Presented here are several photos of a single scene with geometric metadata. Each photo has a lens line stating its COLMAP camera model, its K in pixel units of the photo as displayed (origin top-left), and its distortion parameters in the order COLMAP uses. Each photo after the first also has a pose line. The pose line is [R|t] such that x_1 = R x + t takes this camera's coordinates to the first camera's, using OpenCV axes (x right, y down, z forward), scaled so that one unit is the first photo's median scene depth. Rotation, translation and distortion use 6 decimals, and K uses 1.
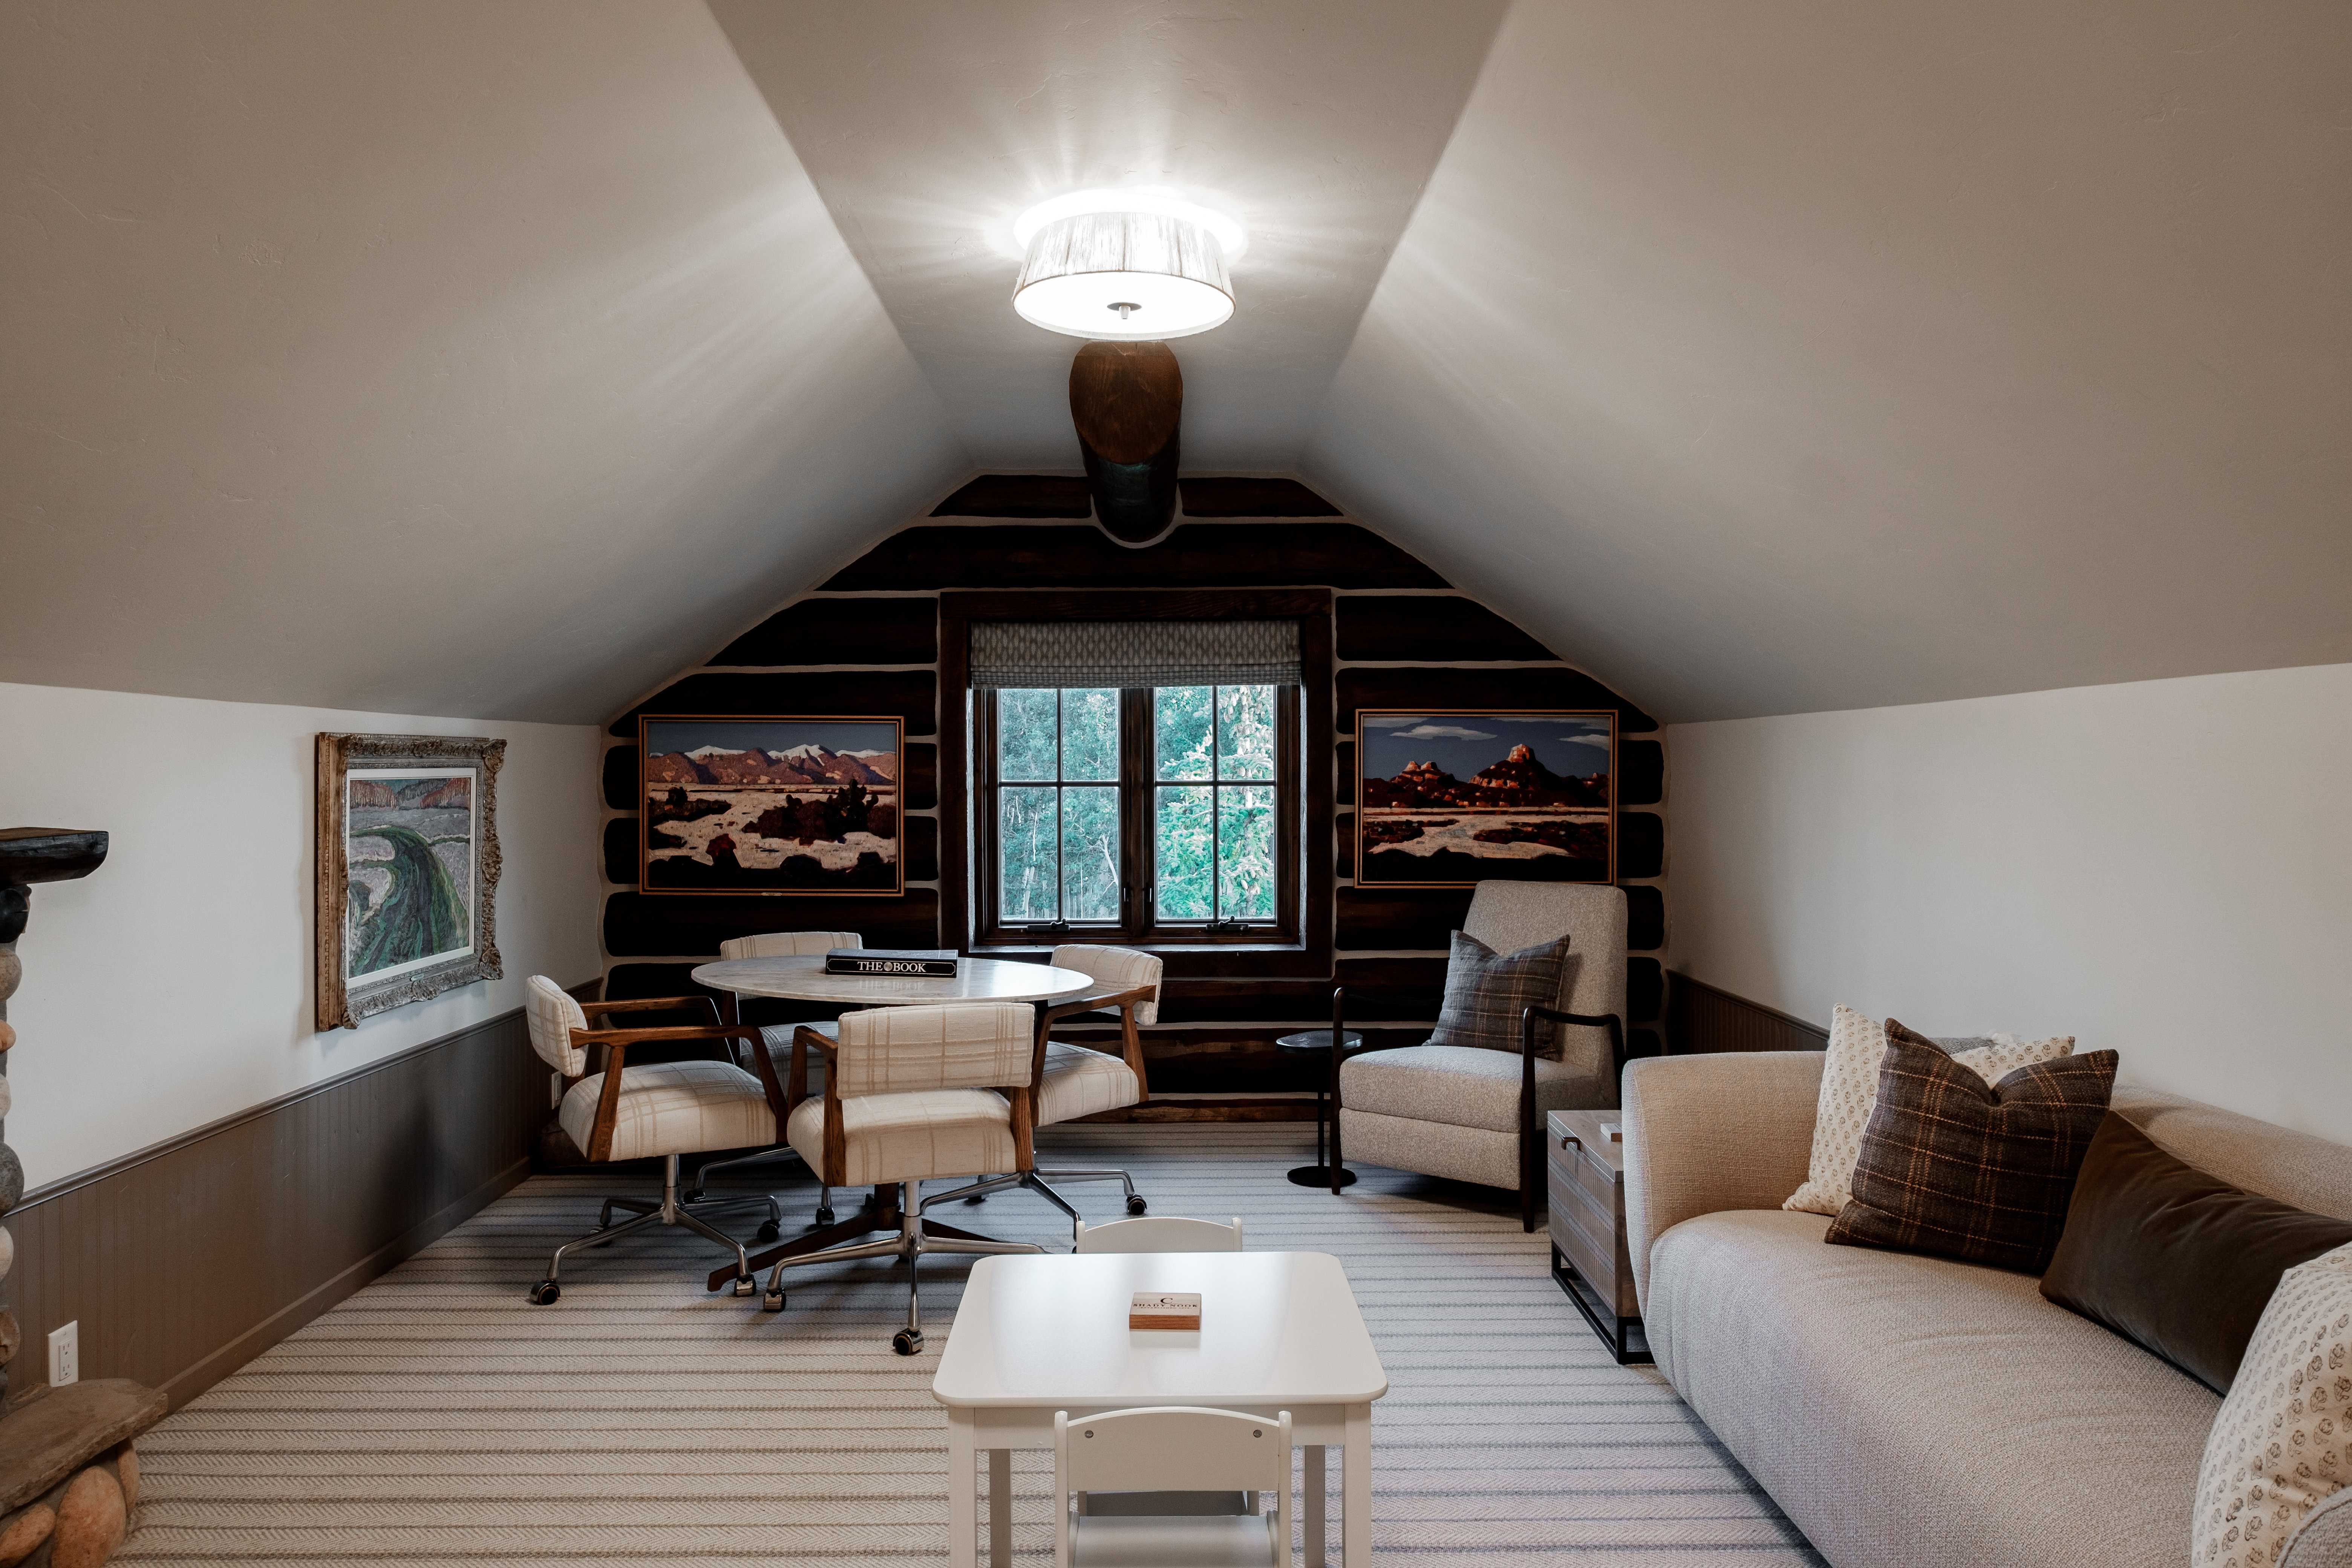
lens RADIAL K [[1630.3, 0, 1175.6], [0, 1630.3, 786.3], [0, 0, 1]] dist [0.004648, 0.000253]
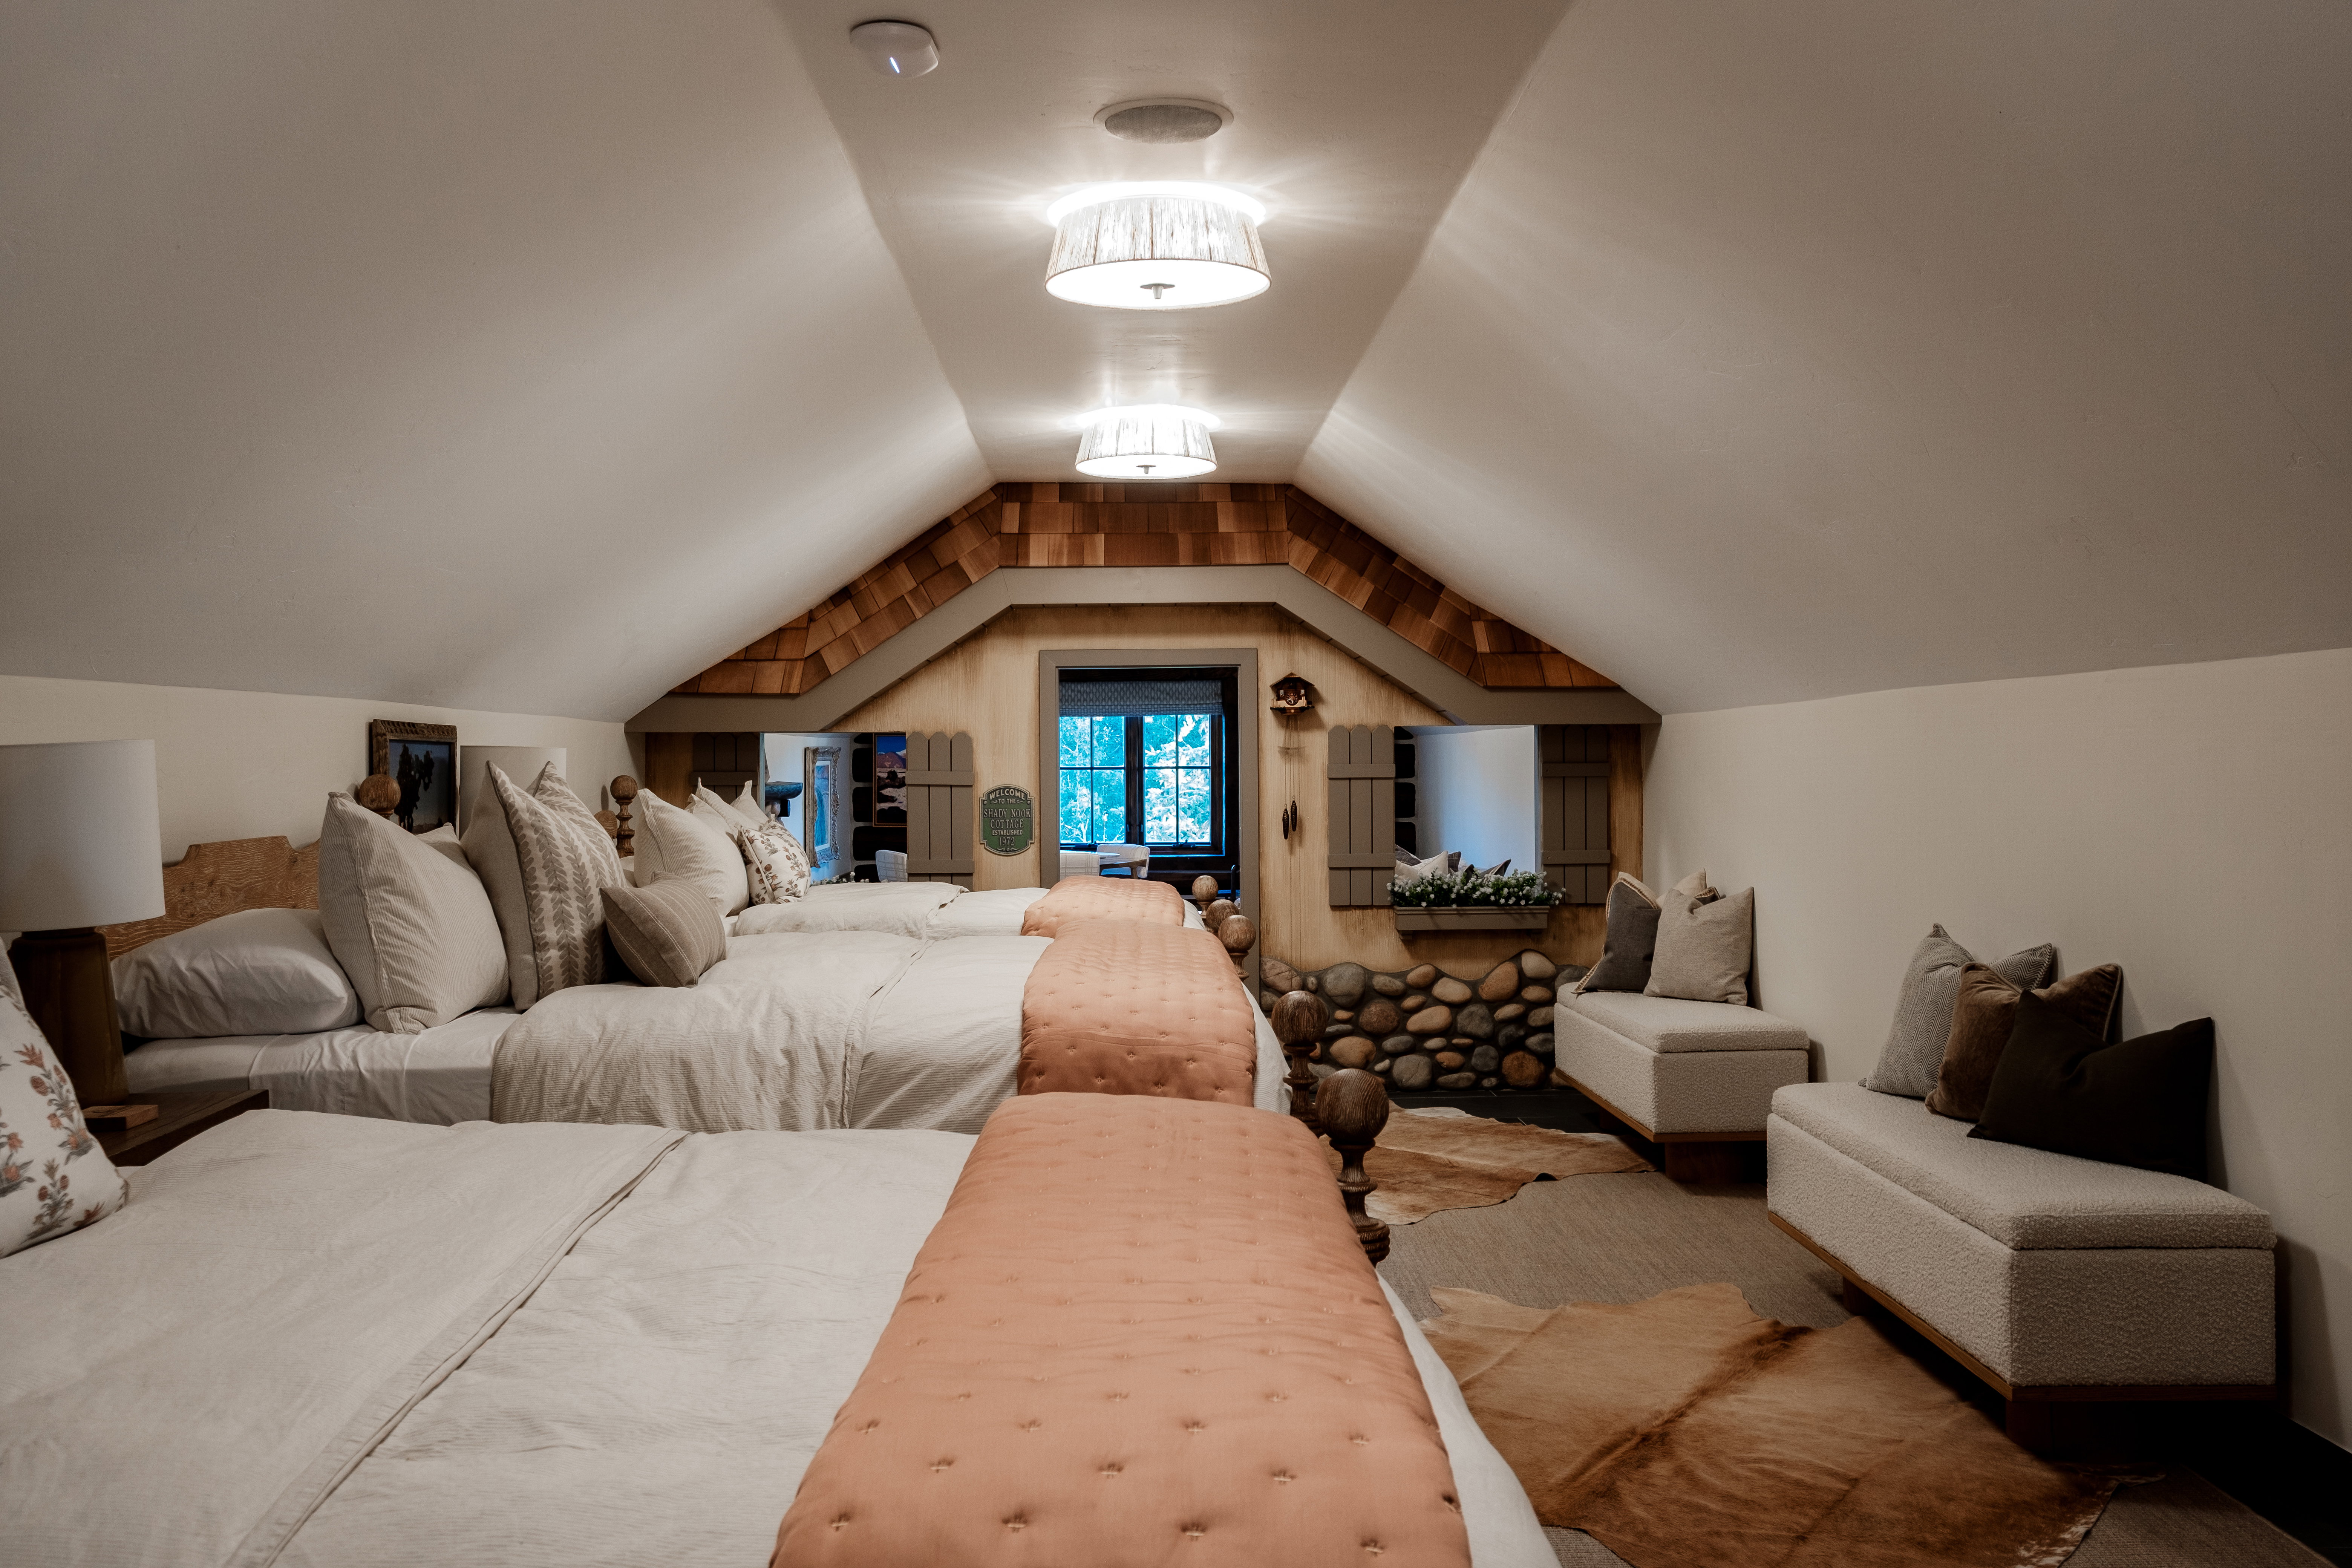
lens RADIAL K [[2028.0, 0, 1175.0], [0, 2028.0, 778.2], [0, 0, 1]] dist [-0.004196, -0.000395]
pose [[0.999593, -0.002848, -0.028370, 0.088946], [0.002817, 0.999995, -0.001116, 0.012925], [0.028373, 0.001036, 0.999597, -1.322564]]
